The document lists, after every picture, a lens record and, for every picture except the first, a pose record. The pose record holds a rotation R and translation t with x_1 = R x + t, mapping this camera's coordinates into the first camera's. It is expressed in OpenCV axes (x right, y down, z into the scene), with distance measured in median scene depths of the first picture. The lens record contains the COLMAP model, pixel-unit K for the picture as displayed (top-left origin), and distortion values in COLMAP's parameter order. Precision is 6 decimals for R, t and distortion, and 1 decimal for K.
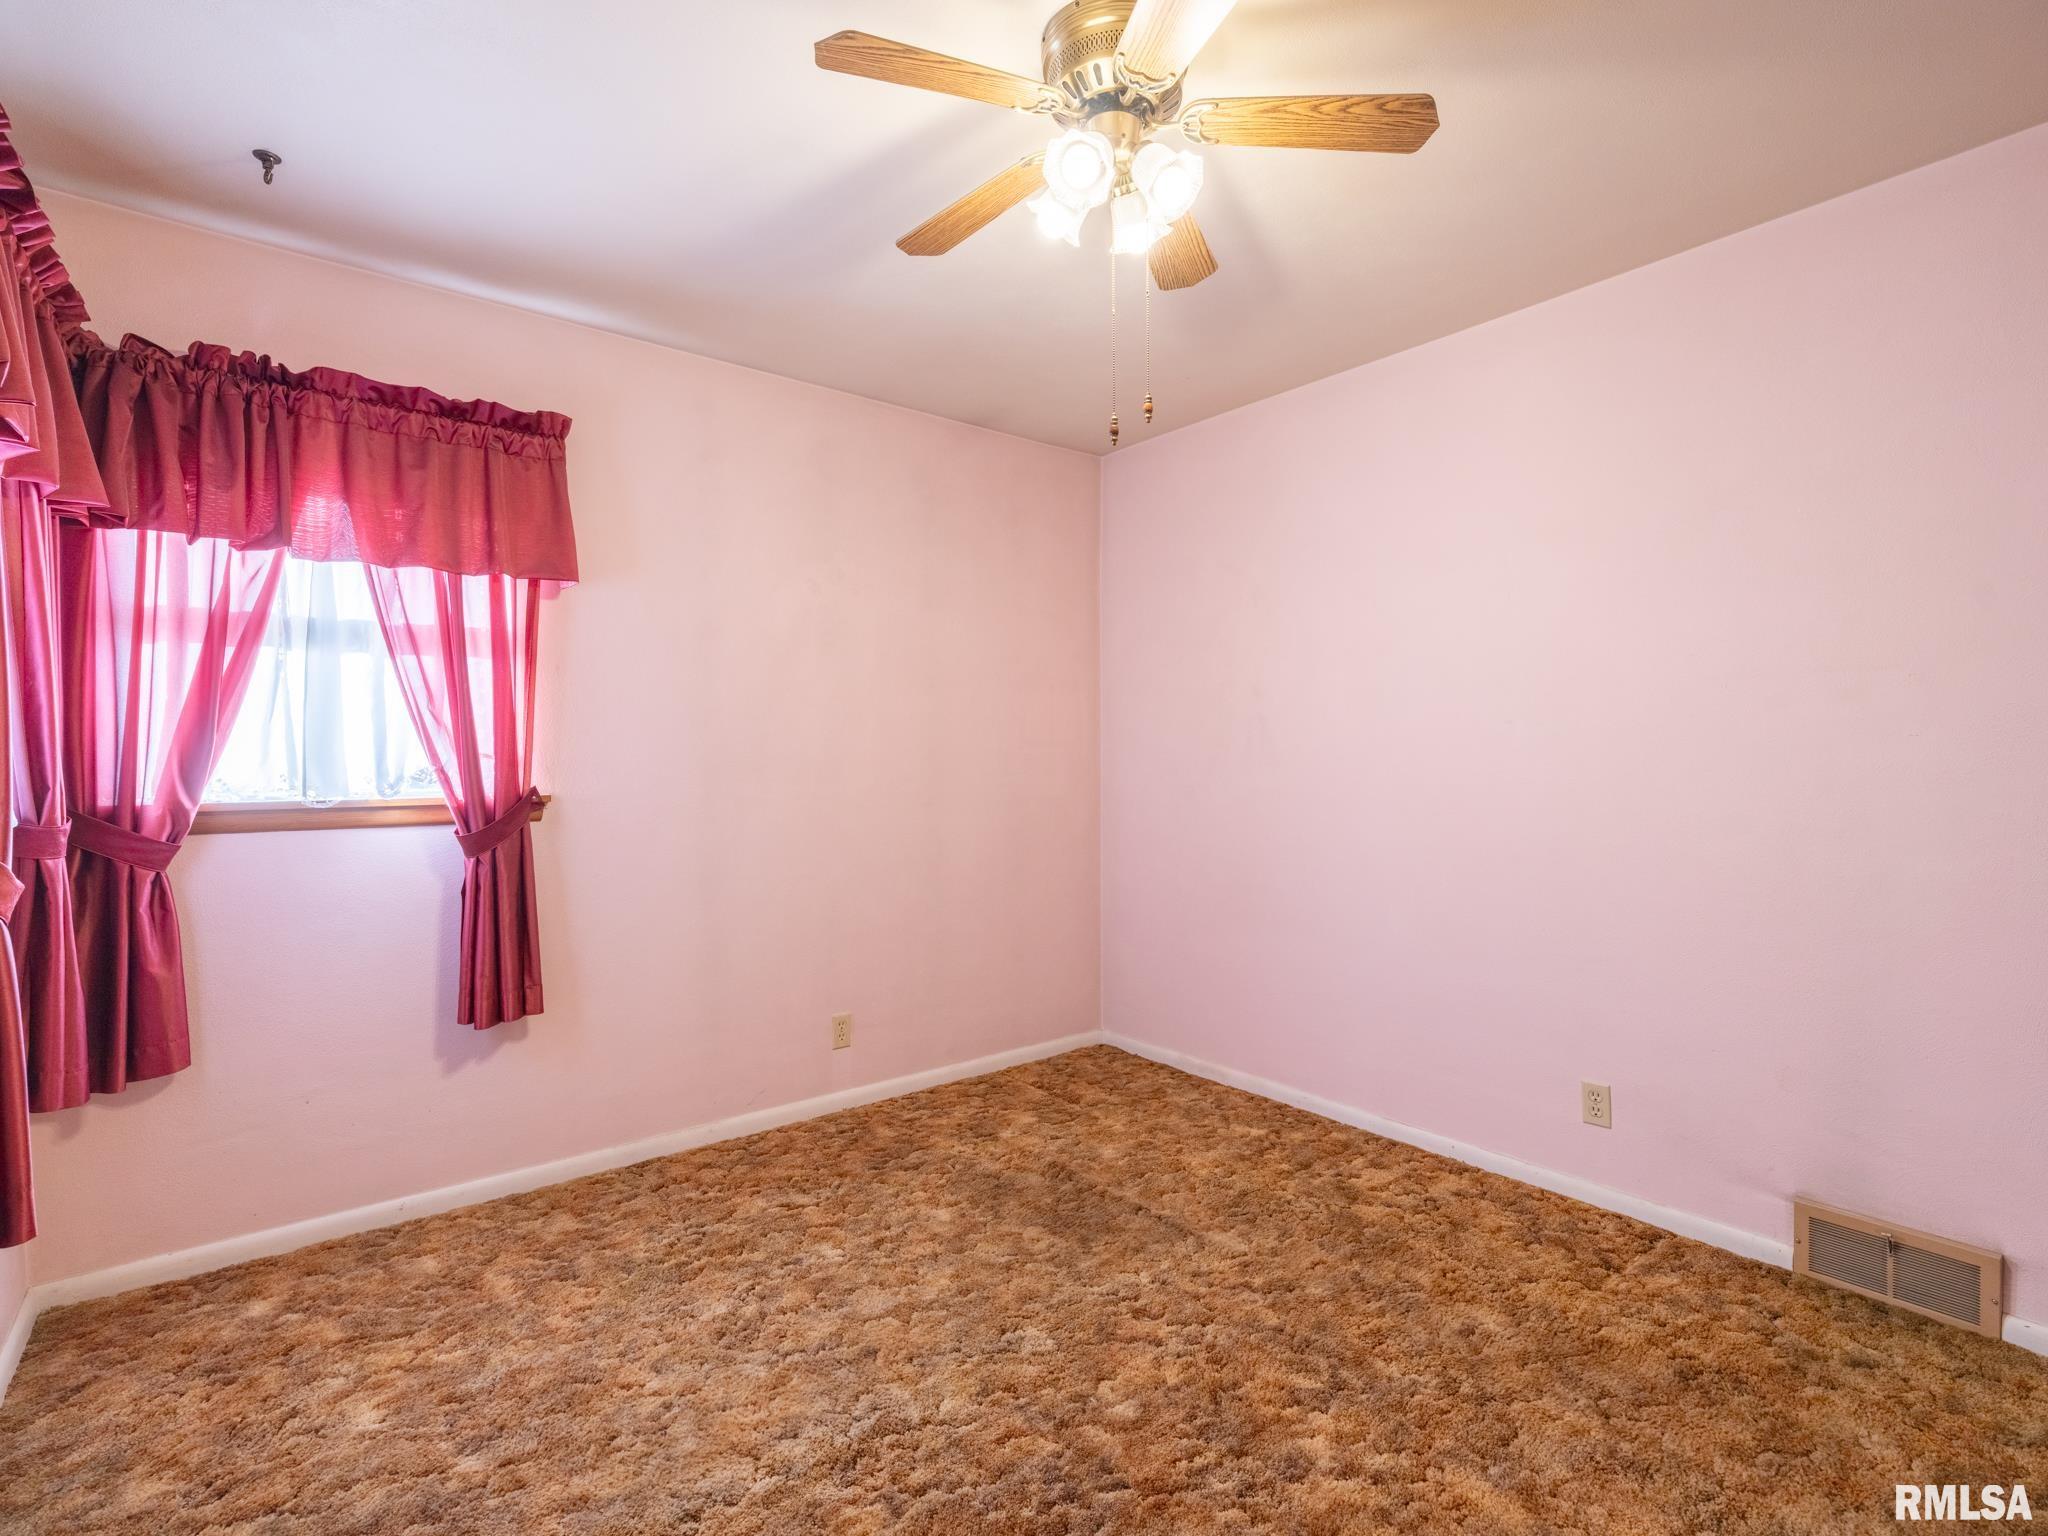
lens RADIAL K [[974.9, 0, 1030.6], [0, 974.9, 767.8], [0, 0, 1]] dist [-0.001061, -0.000552]
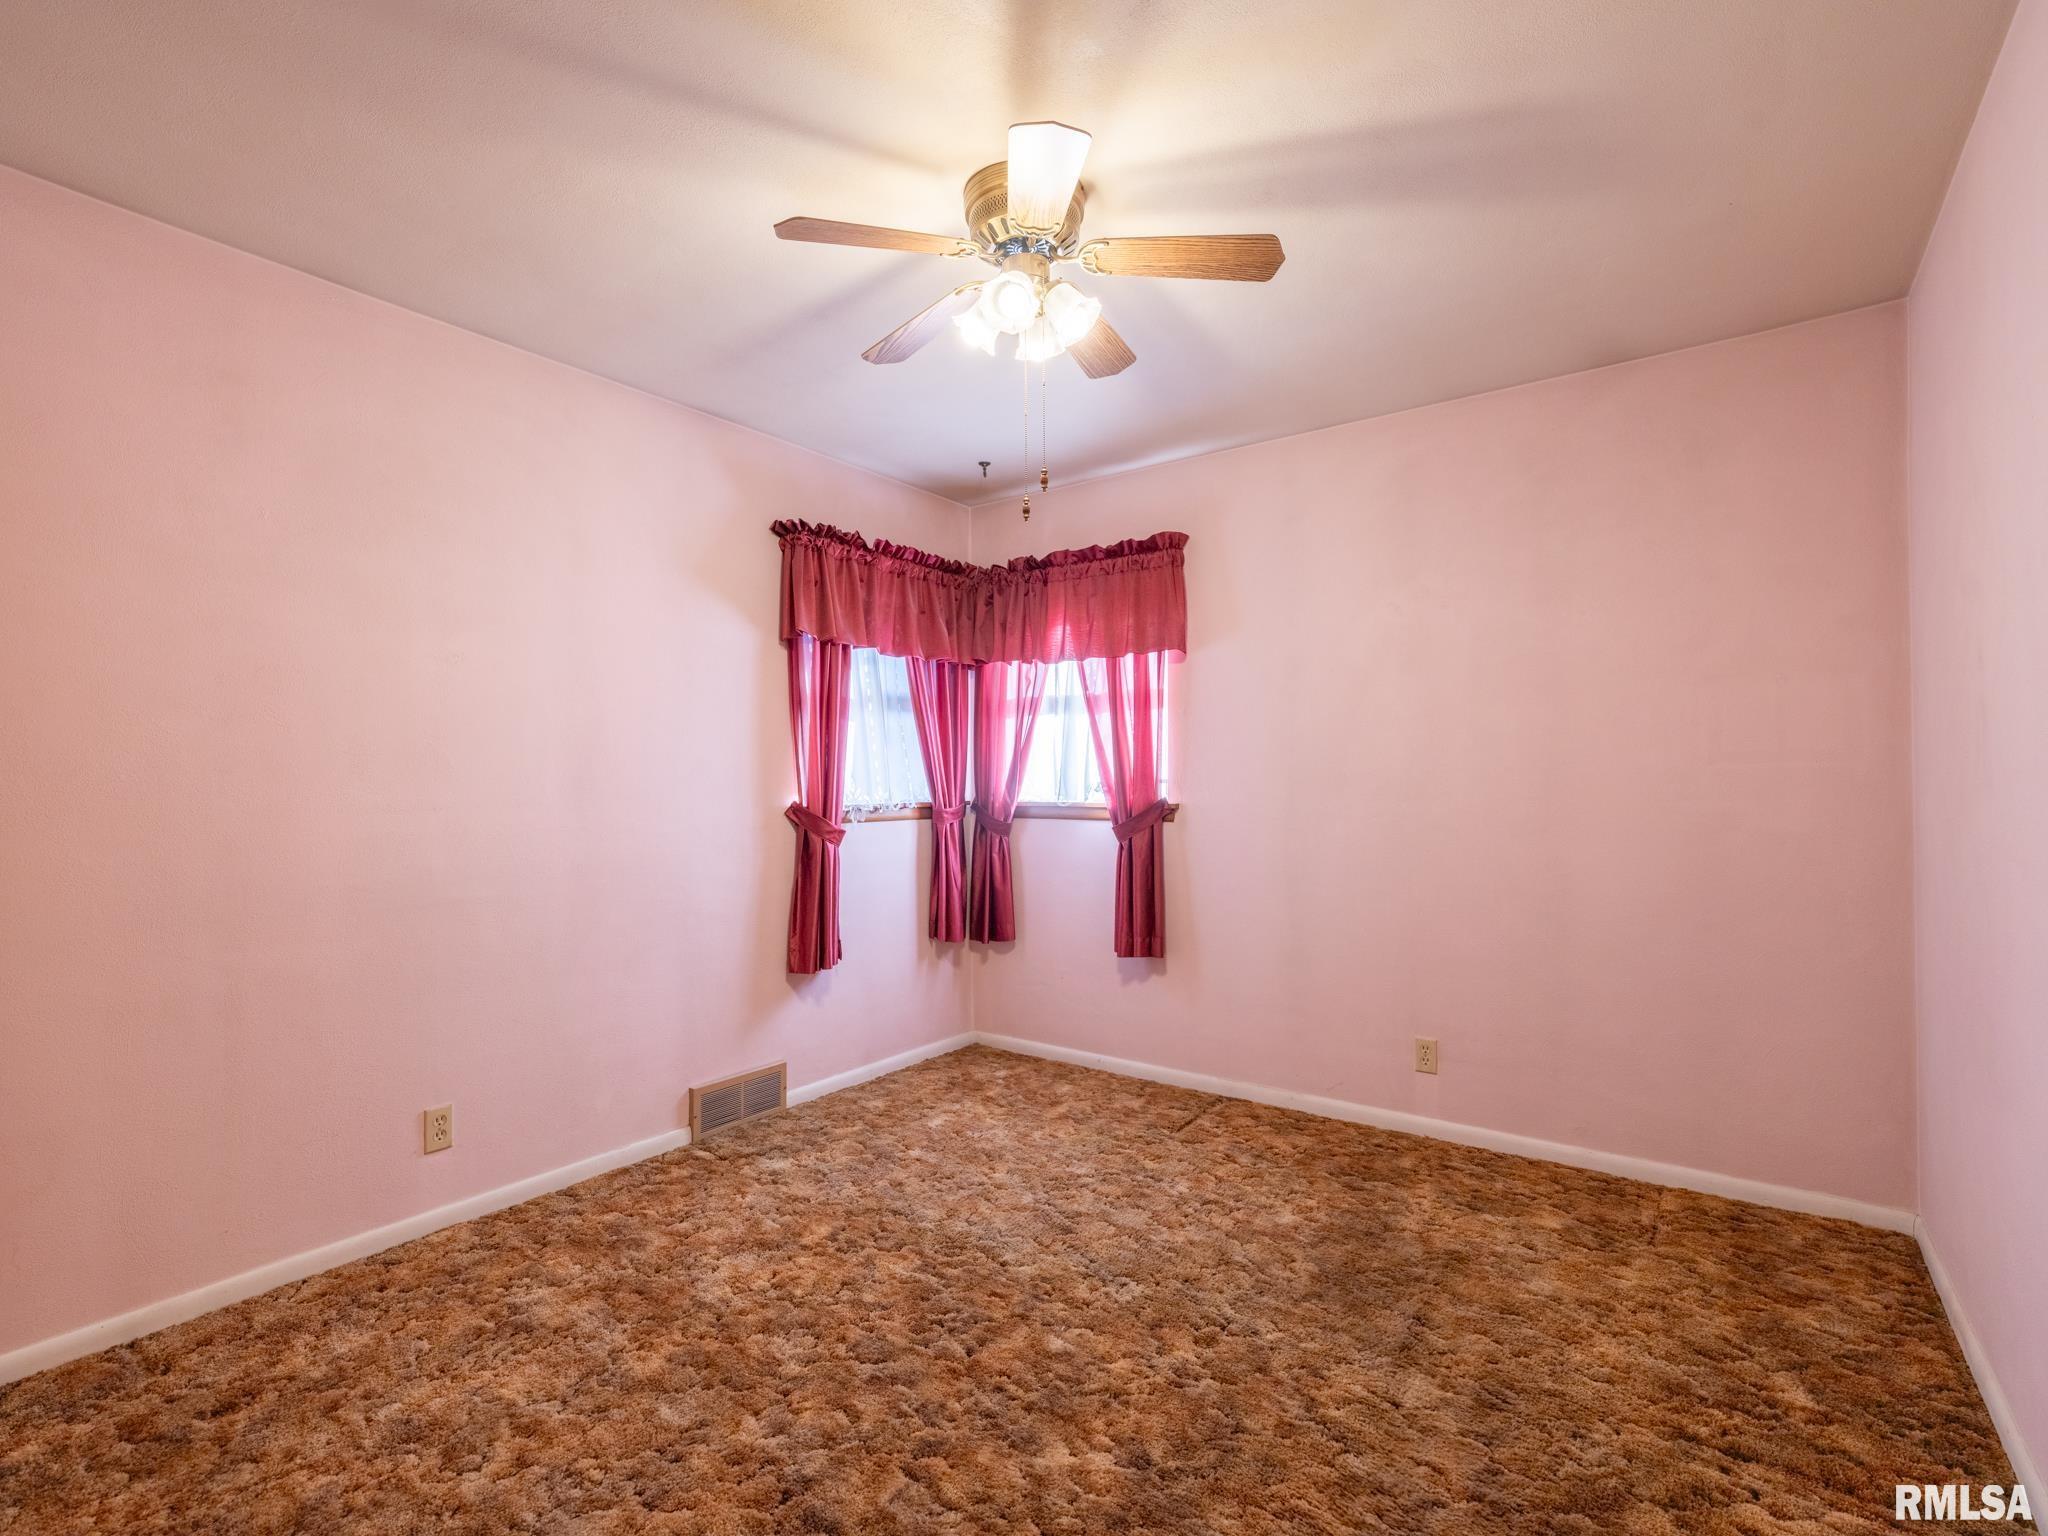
lens RADIAL K [[974.9, 0, 1030.6], [0, 974.9, 767.8], [0, 0, 1]] dist [-0.001061, -0.000552]
pose [[0.258402, -0.008945, -0.965996, 0.869111], [-0.009264, 0.999888, -0.011736, -0.005539], [0.965993, 0.011982, 0.258290, 0.479105]]
